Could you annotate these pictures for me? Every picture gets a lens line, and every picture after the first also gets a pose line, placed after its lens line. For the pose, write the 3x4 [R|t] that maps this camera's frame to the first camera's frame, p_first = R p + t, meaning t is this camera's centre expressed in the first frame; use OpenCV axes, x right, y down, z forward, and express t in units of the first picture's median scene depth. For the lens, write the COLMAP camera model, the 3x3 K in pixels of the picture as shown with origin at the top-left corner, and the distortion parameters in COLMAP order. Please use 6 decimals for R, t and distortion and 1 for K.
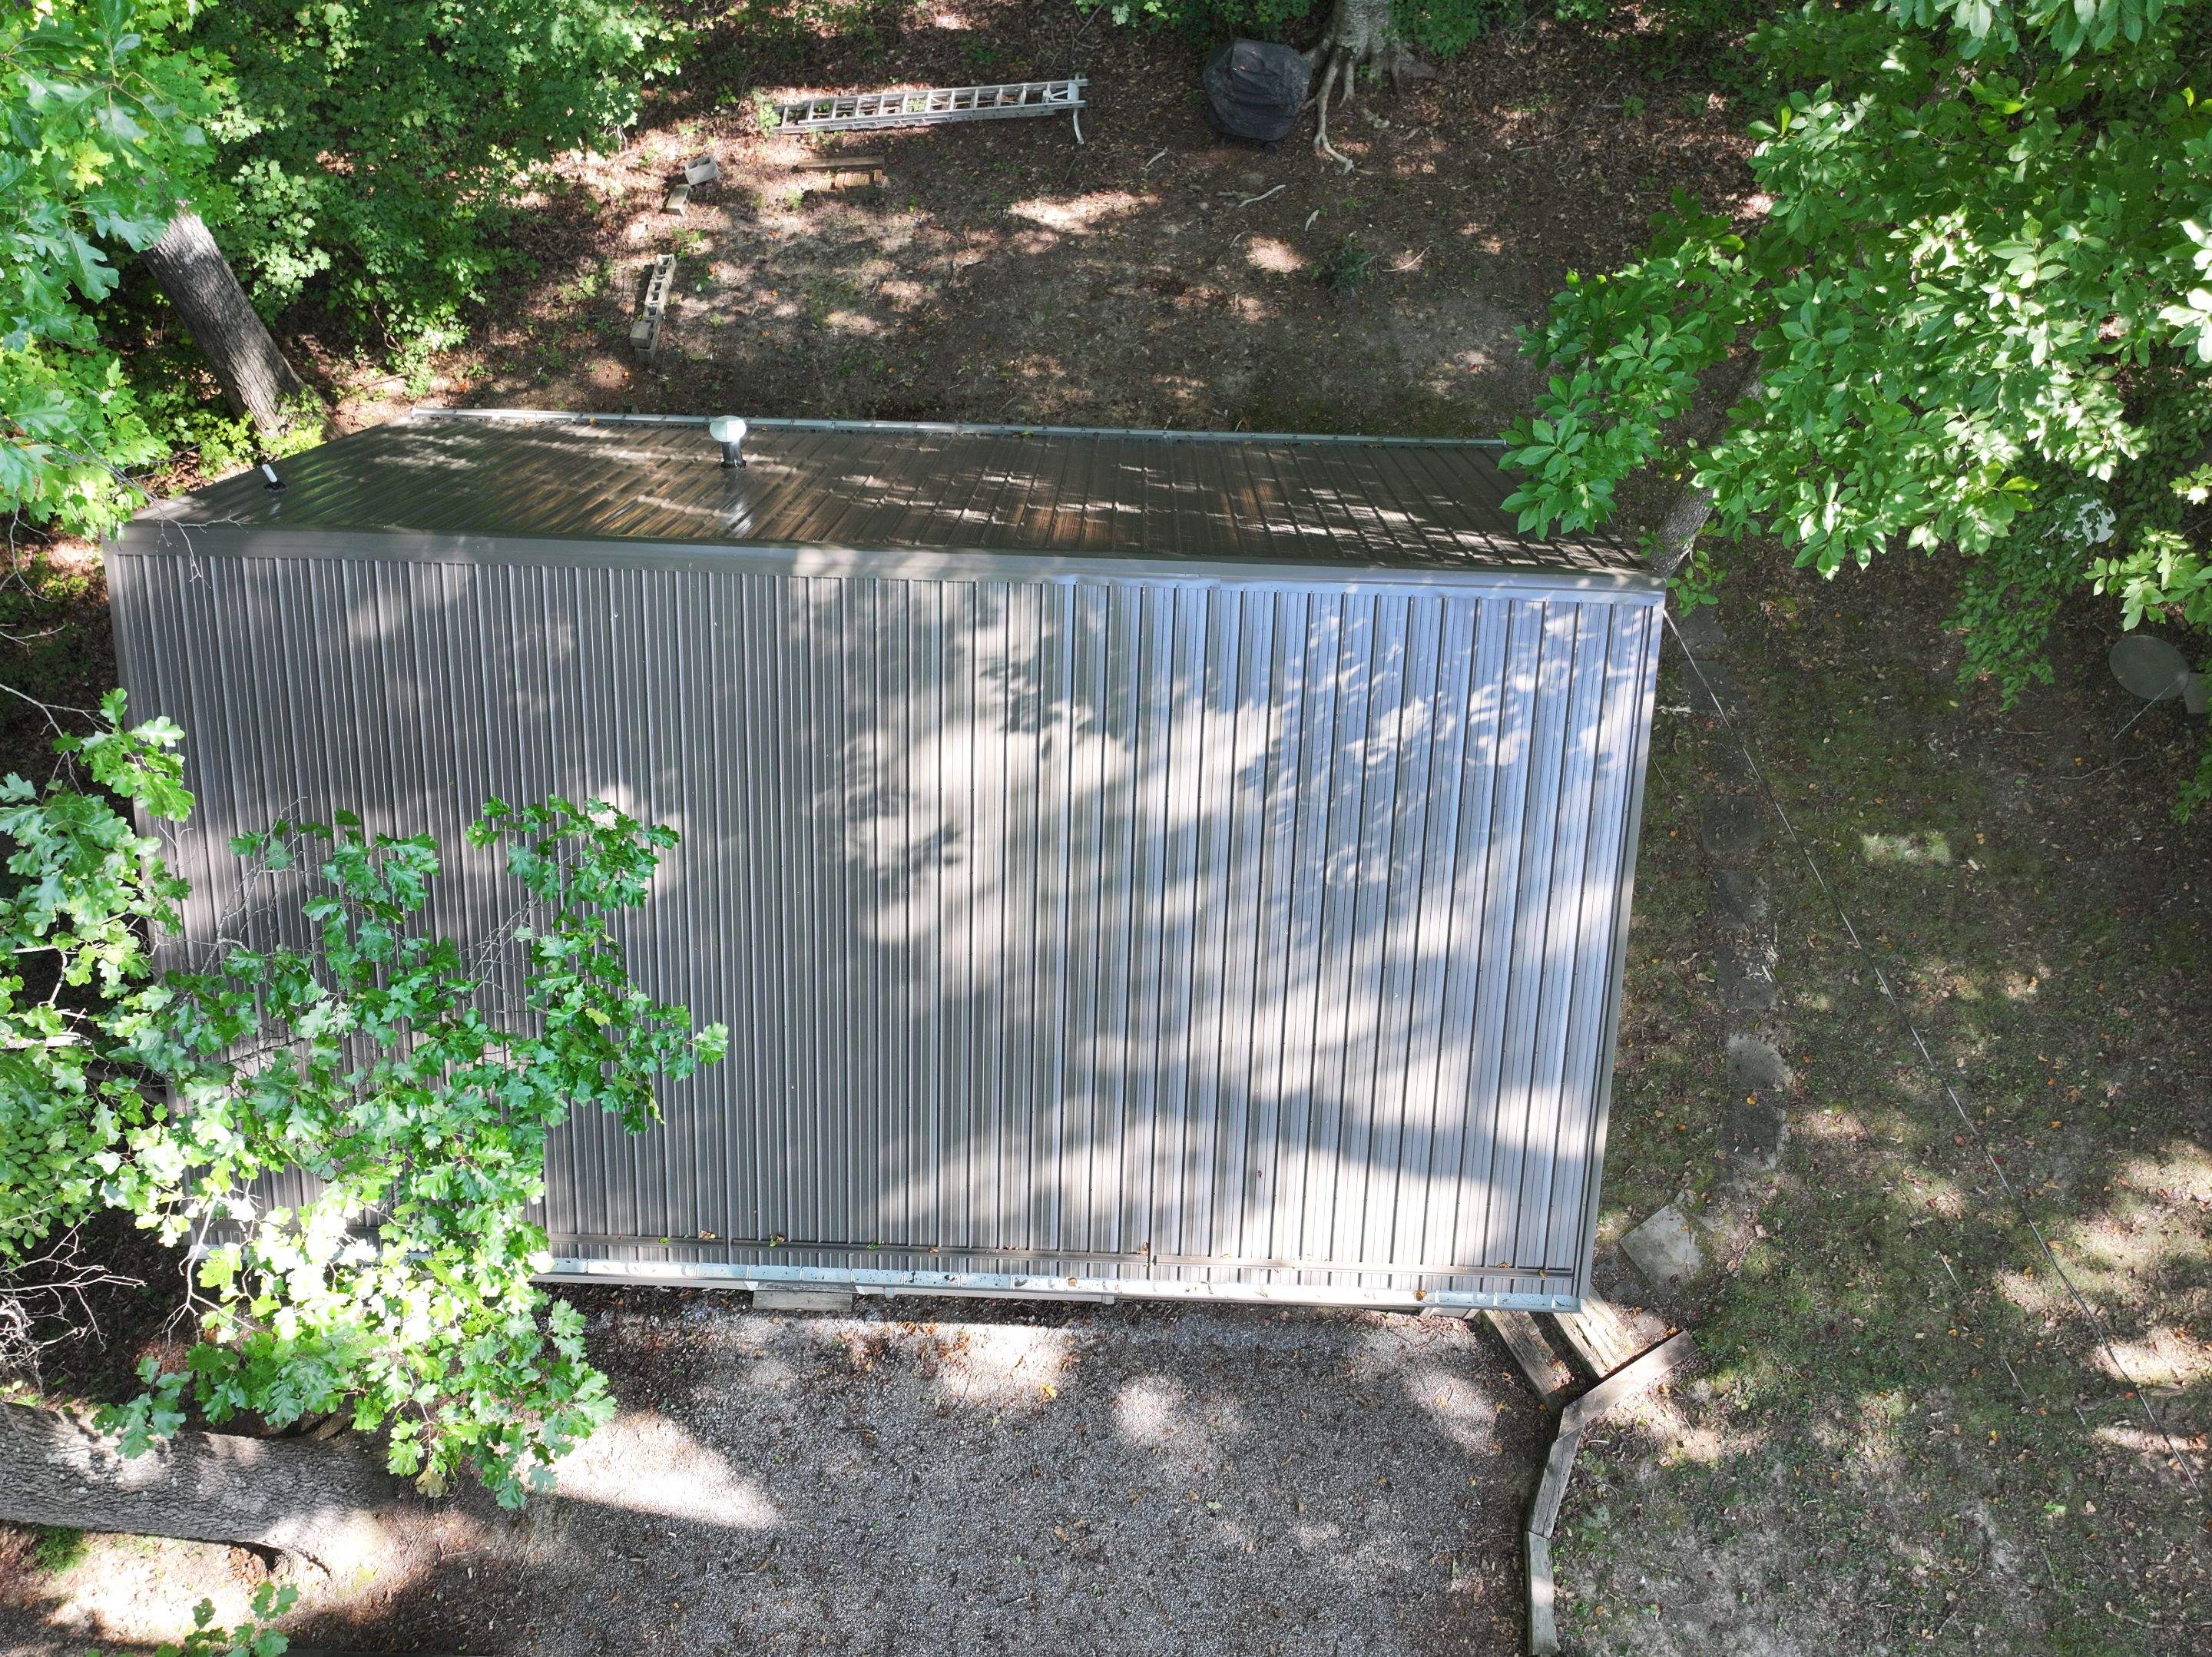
lens RADIAL K [[1796.3, 0, 1106.0], [0, 1796.3, 828.5], [0, 0, 1]] dist [0.009223, 0.009906]
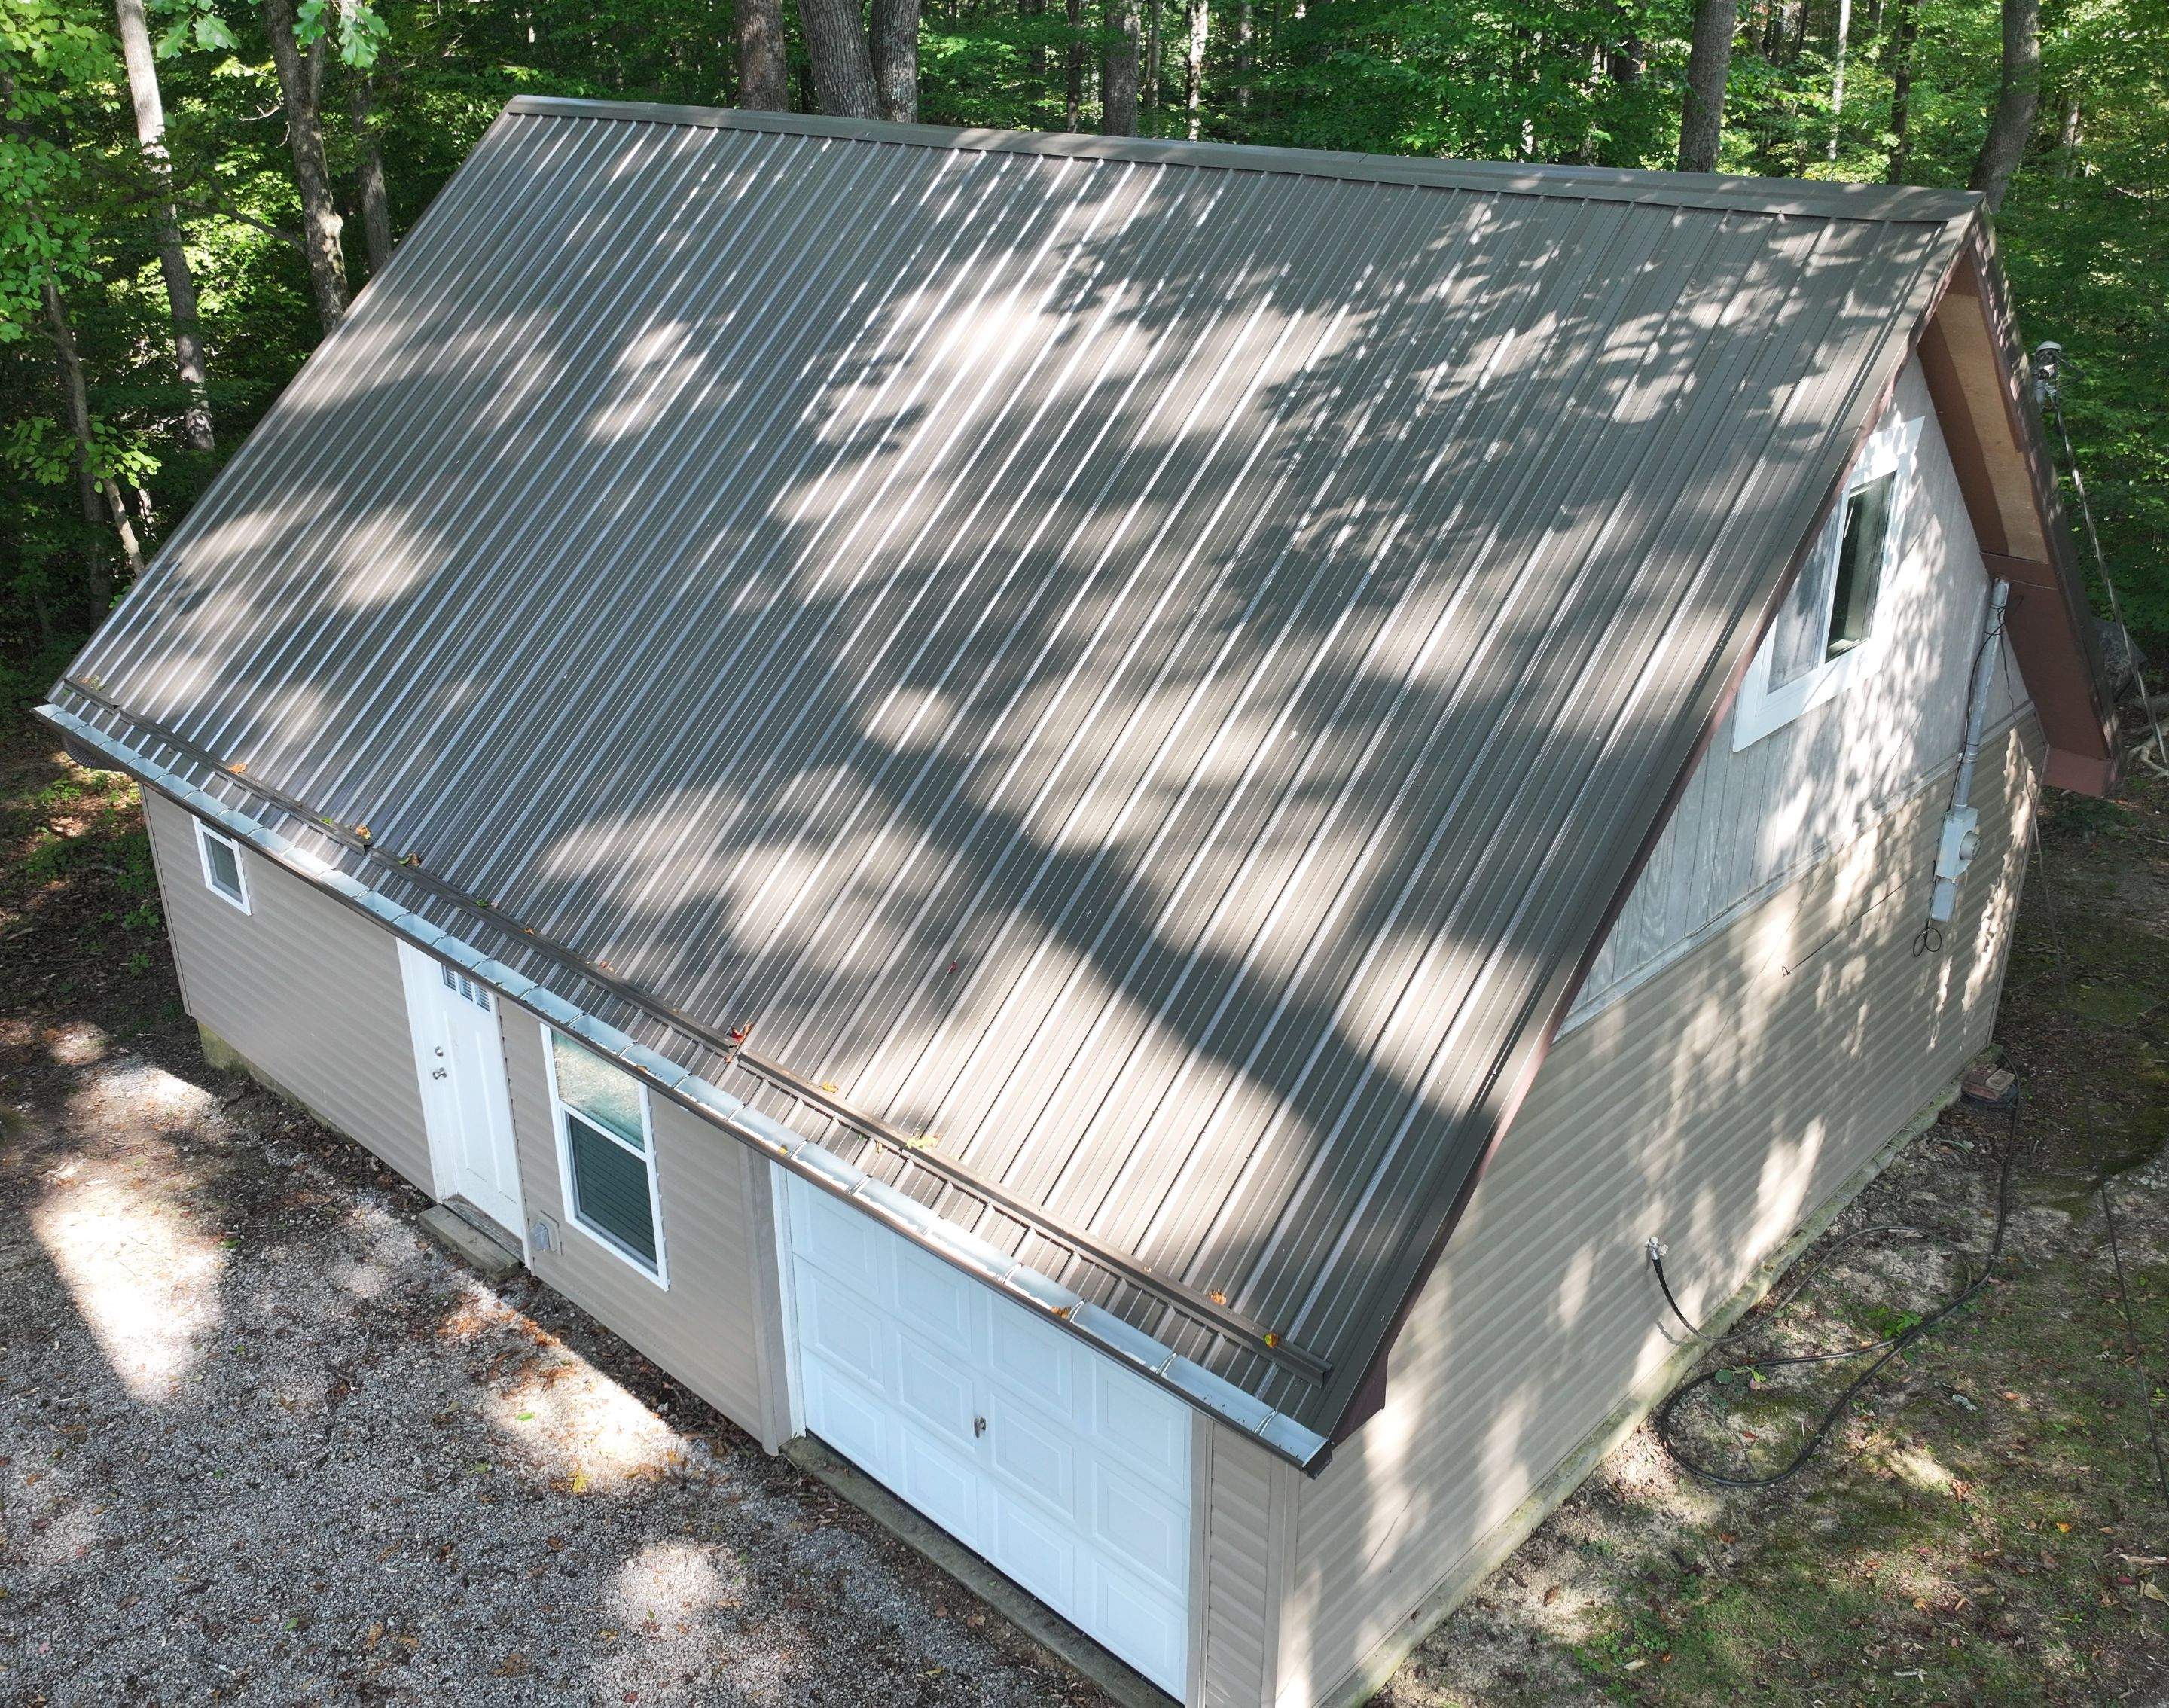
lens RADIAL K [[1987.1, 0, 1082.5], [0, 1987.1, 787.4], [0, 0, 1]] dist [0.003230, -0.001498]
pose [[0.755105, 0.240275, -0.609987, 0.411306], [-0.584508, 0.668126, -0.460388, 0.364824], [0.296929, 0.704184, 0.644948, 0.489038]]
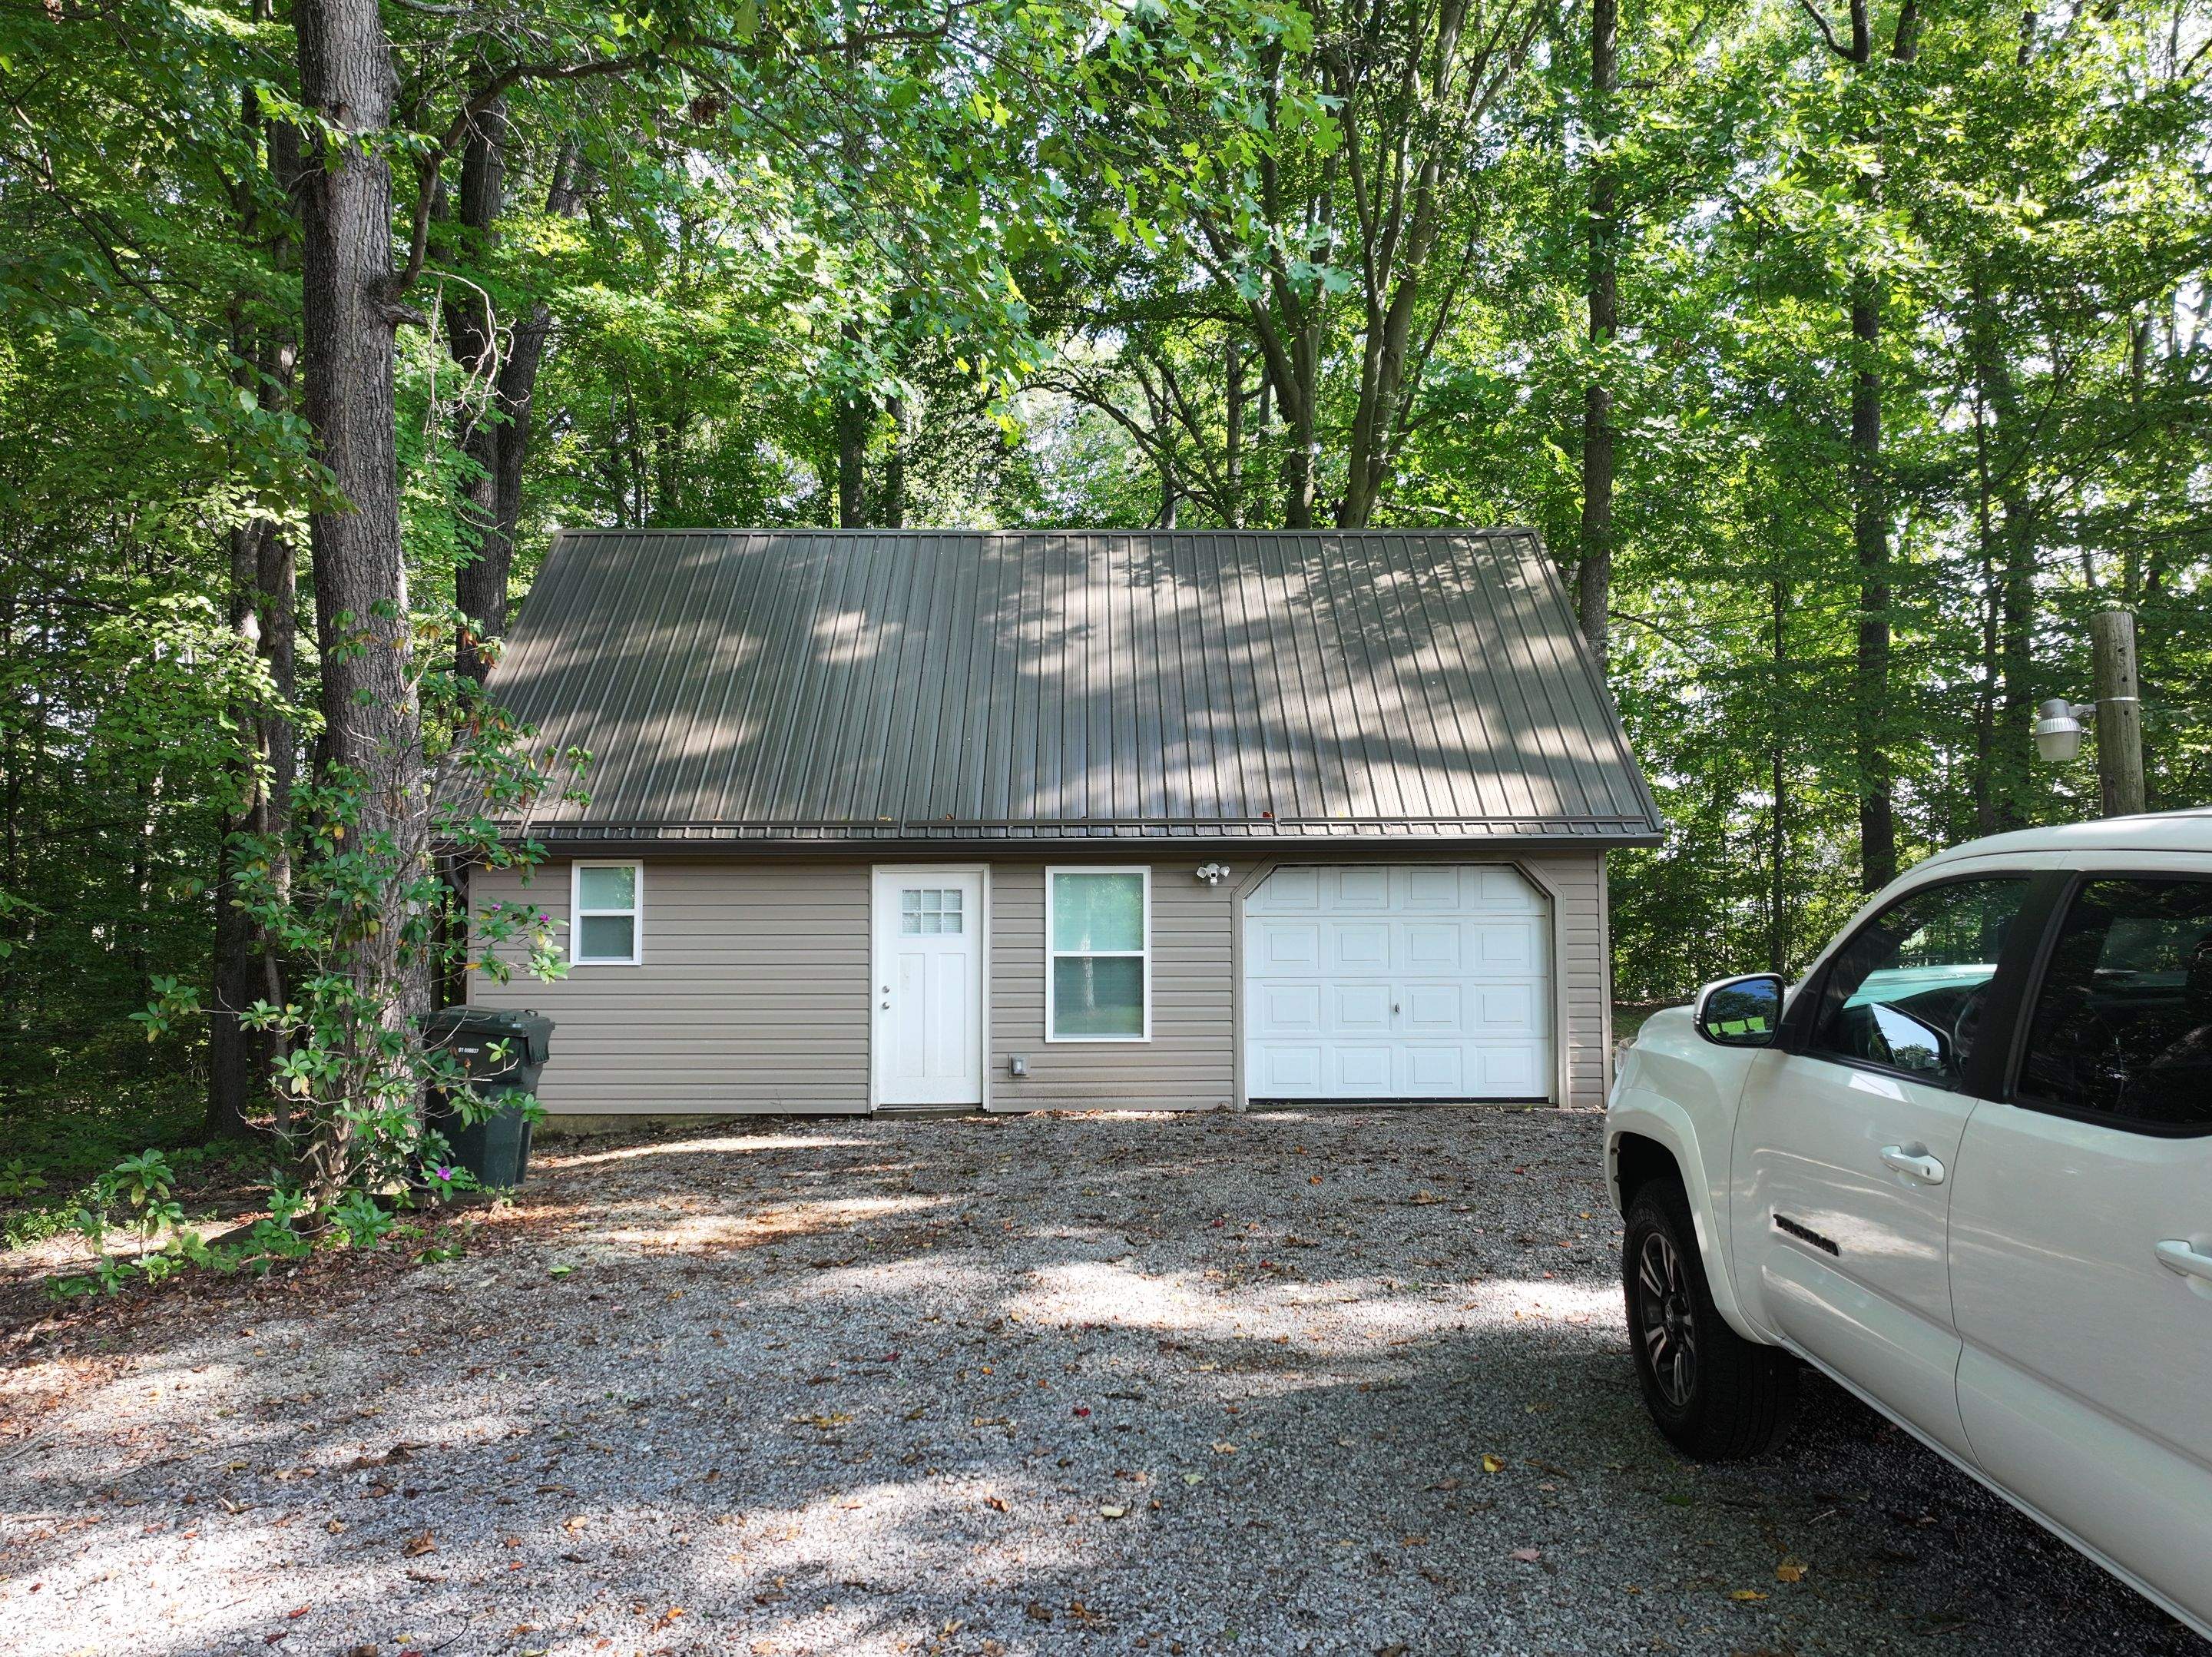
lens RADIAL K [[1796.3, 0, 1106.0], [0, 1796.3, 828.5], [0, 0, 1]] dist [0.009223, 0.009906]
pose [[0.999359, -0.009563, 0.034507, -0.102409], [0.035563, 0.377548, -0.925307, 1.119688], [-0.004180, 0.925940, 0.377646, 0.501527]]
